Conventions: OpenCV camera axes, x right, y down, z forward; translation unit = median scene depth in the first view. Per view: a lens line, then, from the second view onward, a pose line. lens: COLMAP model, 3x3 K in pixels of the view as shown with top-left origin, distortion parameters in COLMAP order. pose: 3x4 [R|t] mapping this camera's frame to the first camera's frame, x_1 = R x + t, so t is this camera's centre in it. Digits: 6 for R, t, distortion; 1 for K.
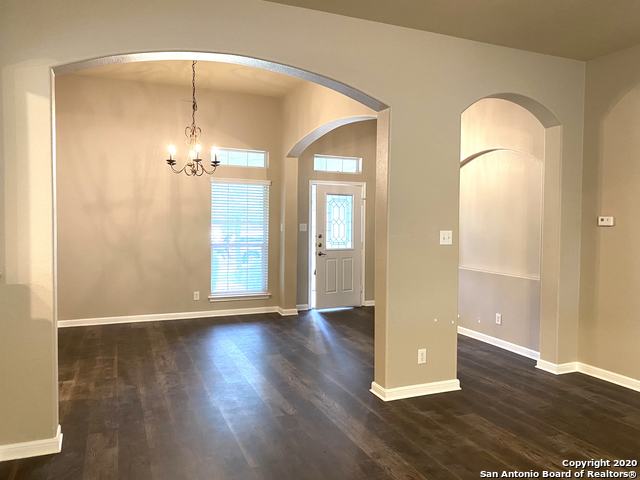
lens RADIAL K [[491.5, 0, 320.6], [0, 491.5, 239.5], [0, 0, 1]] dist [0.049271, -0.007265]
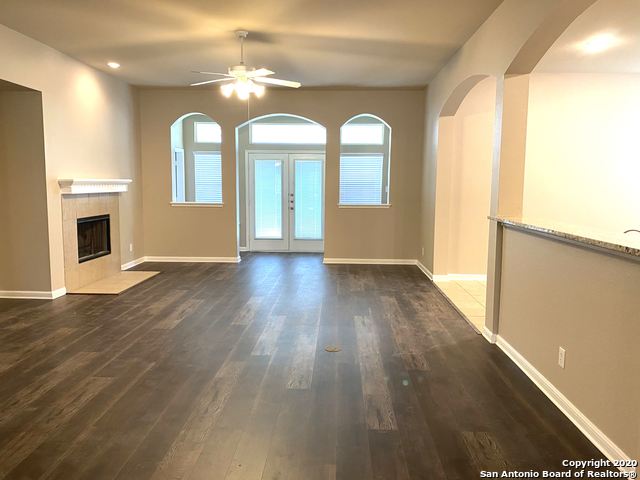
lens RADIAL K [[491.5, 0, 318.7], [0, 491.5, 240.7], [0, 0, 1]] dist [0.049271, -0.007265]
pose [[-0.908987, -0.064106, 0.411865, -0.412268], [0.001261, 0.987675, 0.156513, -0.060875], [-0.416822, 0.142787, -0.897703, 1.589008]]
